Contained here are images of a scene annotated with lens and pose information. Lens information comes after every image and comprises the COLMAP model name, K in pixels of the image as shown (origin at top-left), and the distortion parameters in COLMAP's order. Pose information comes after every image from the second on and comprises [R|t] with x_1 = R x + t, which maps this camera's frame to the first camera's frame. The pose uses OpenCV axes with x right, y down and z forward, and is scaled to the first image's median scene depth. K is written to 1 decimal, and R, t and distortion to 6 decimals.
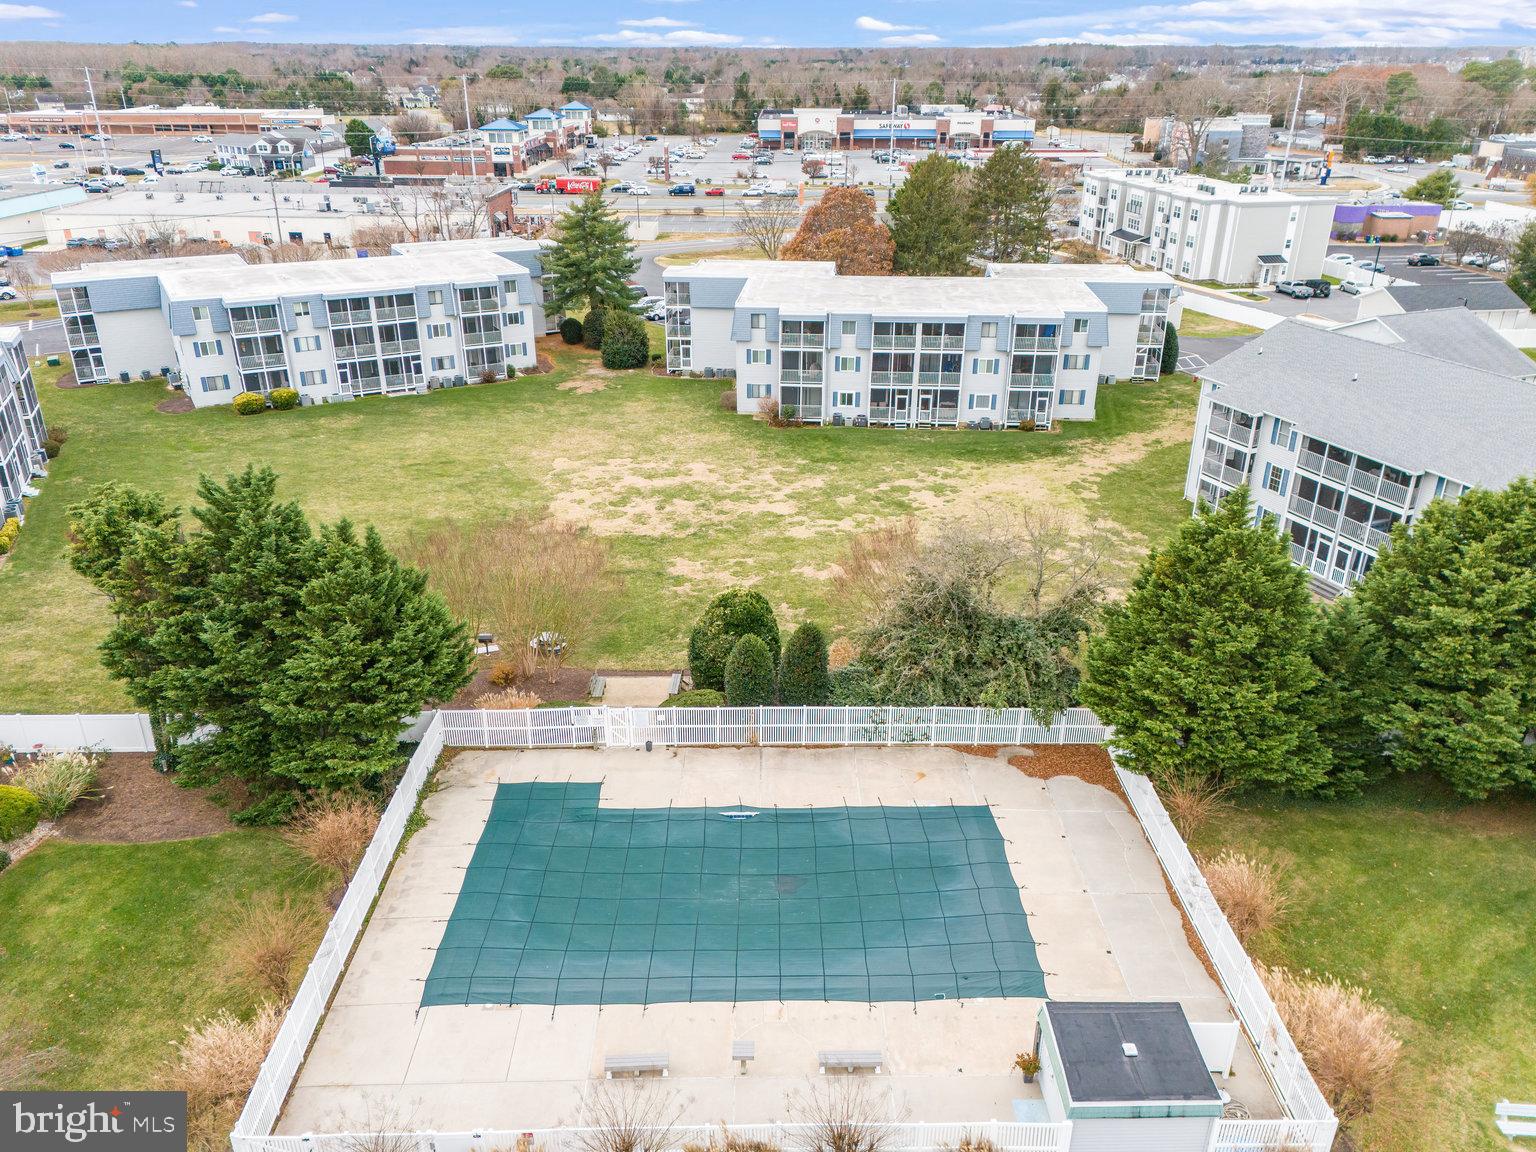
lens RADIAL K [[1133.1, 0, 774.1], [0, 1133.1, 573.0], [0, 0, 1]] dist [0.046927, -0.042712]
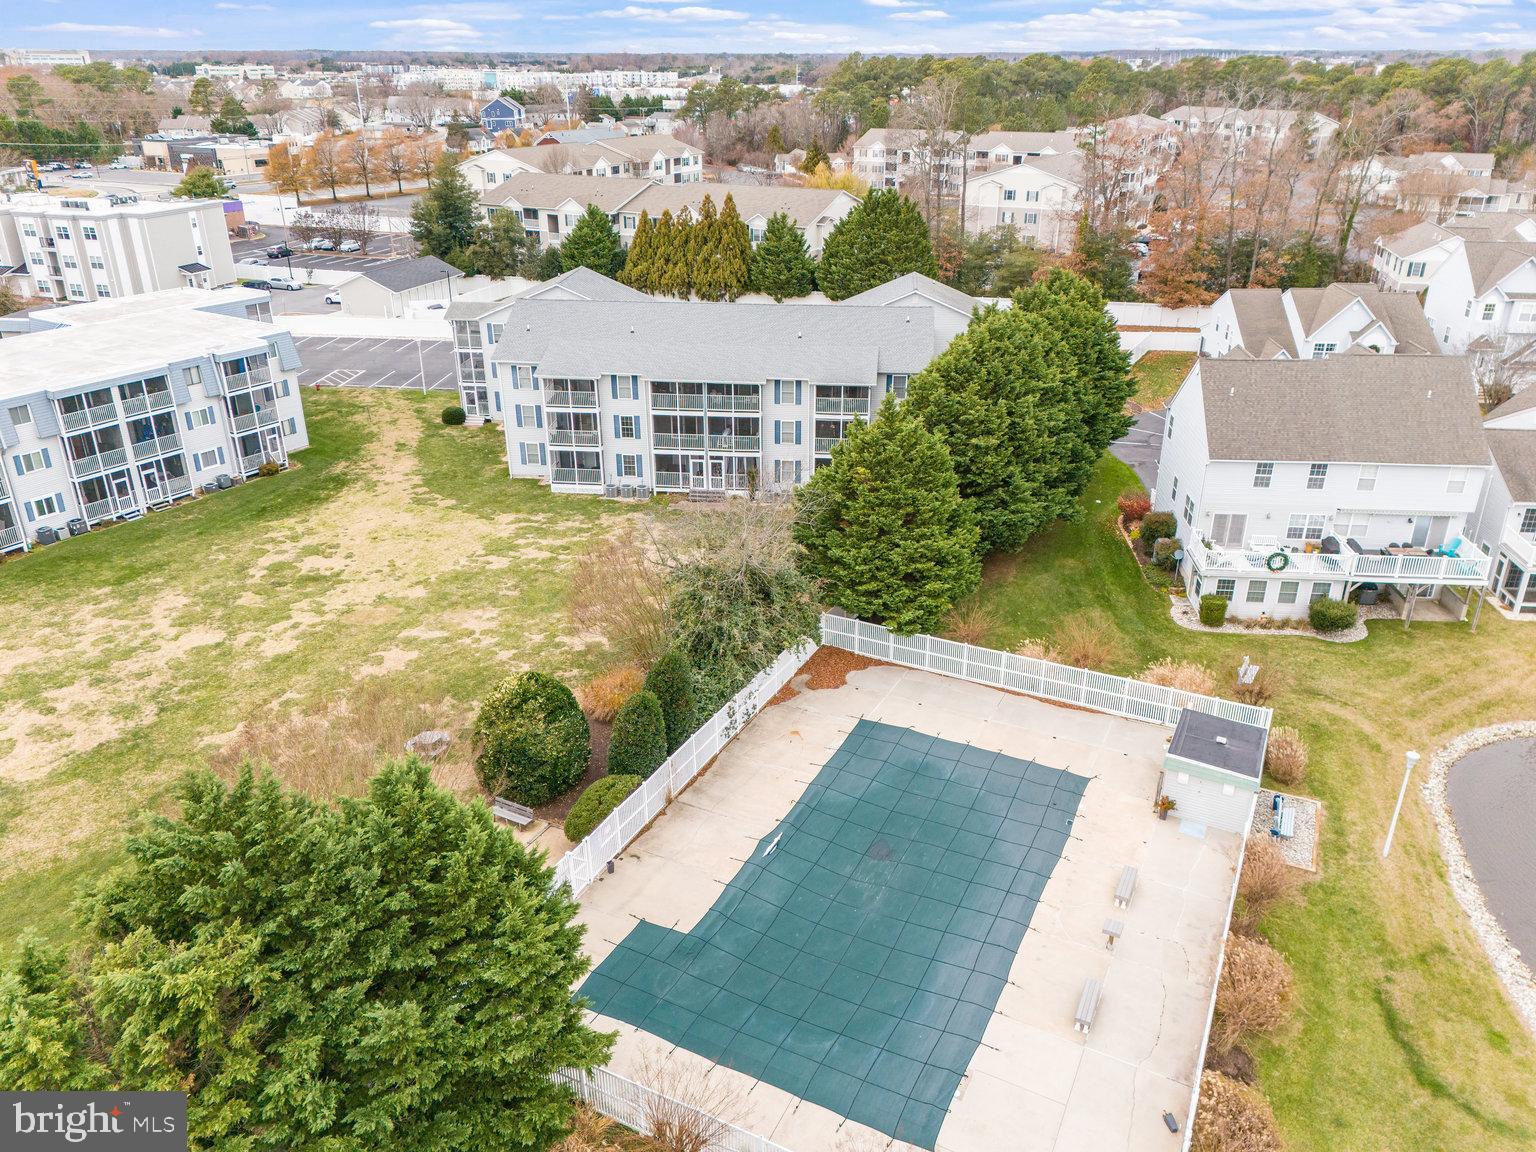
lens RADIAL K [[1133.1, 0, 760.7], [0, 1133.1, 587.6], [0, 0, 1]] dist [0.046927, -0.042712]
pose [[0.464012, -0.371744, 0.804052, -0.355626], [0.364990, 0.907286, 0.208840, -0.092769], [-0.807140, 0.196567, 0.556674, 0.211807]]
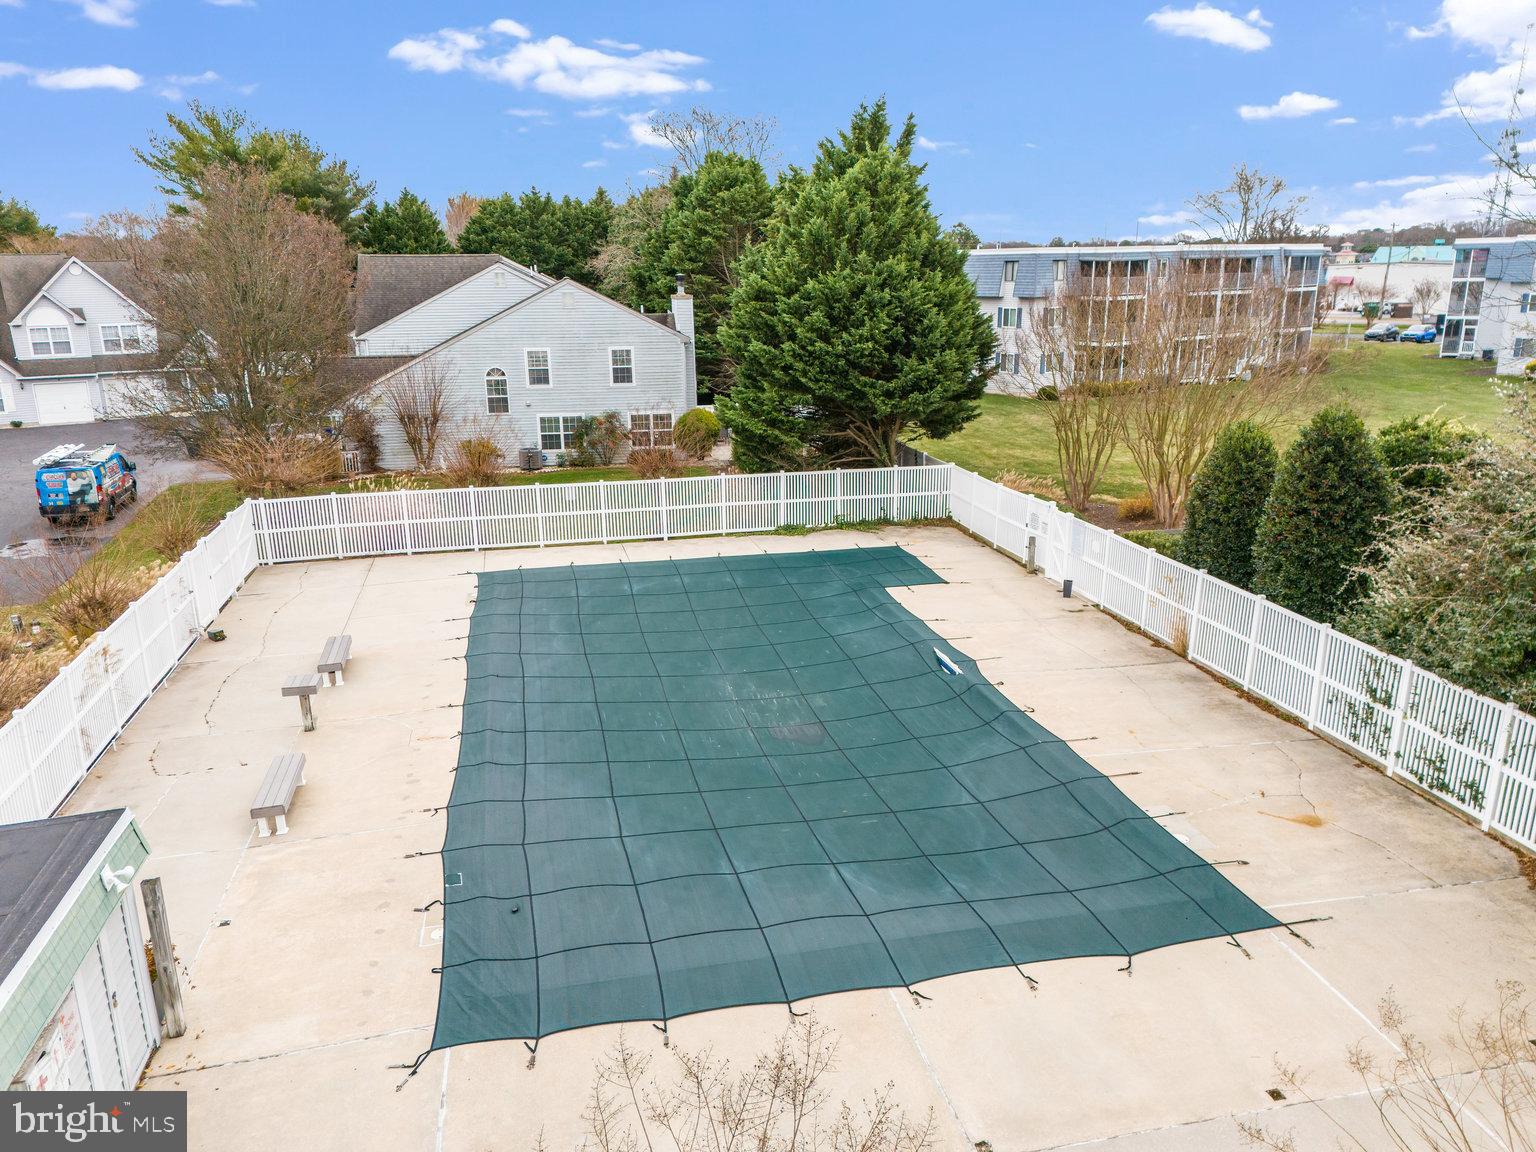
lens RADIAL K [[1133.1, 0, 767.8], [0, 1133.1, 579.1], [0, 0, 1]] dist [0.046927, -0.042712]
pose [[0.203177, 0.256823, -0.944860, 0.215214], [-0.388038, 0.907094, 0.163116, 0.060600], [0.898969, 0.333501, 0.283958, 0.374043]]
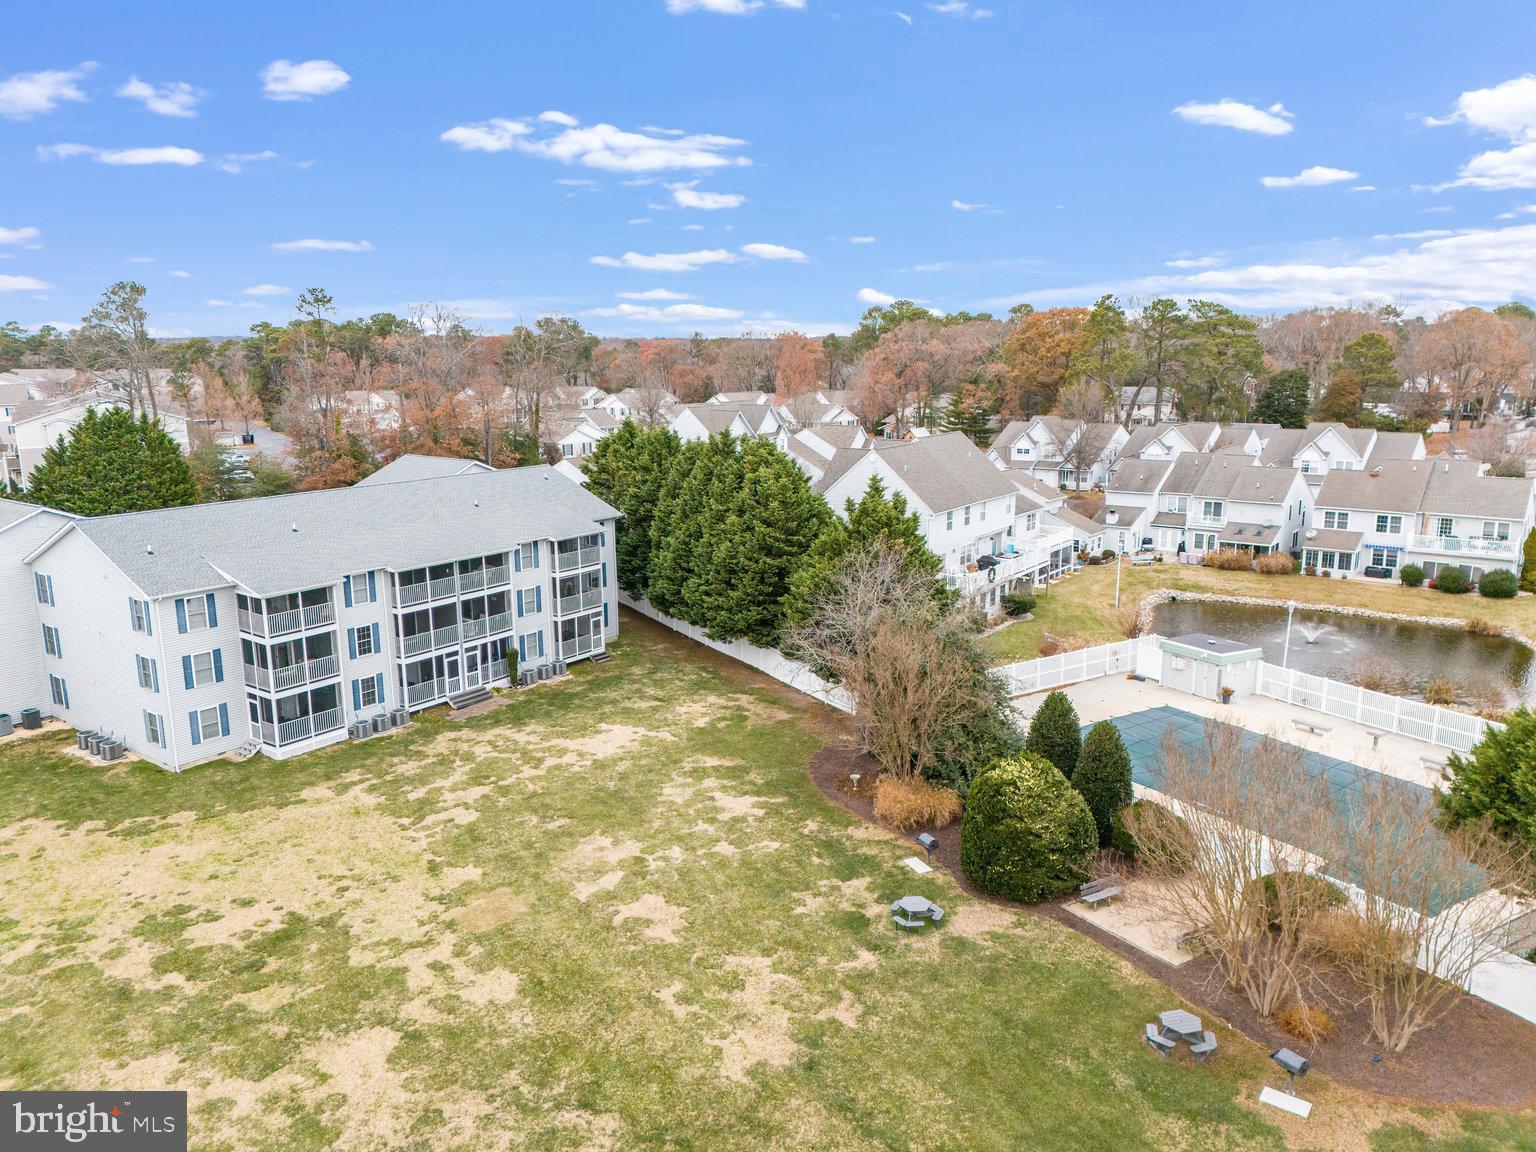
lens RADIAL K [[1133.1, 0, 767.0], [0, 1133.1, 574.2], [0, 0, 1]] dist [0.046927, -0.042712]
pose [[-0.523895, -0.167369, 0.835178, -0.330527], [0.357076, 0.847036, 0.393734, -0.266711], [-0.773324, 0.504497, -0.383995, 0.794867]]
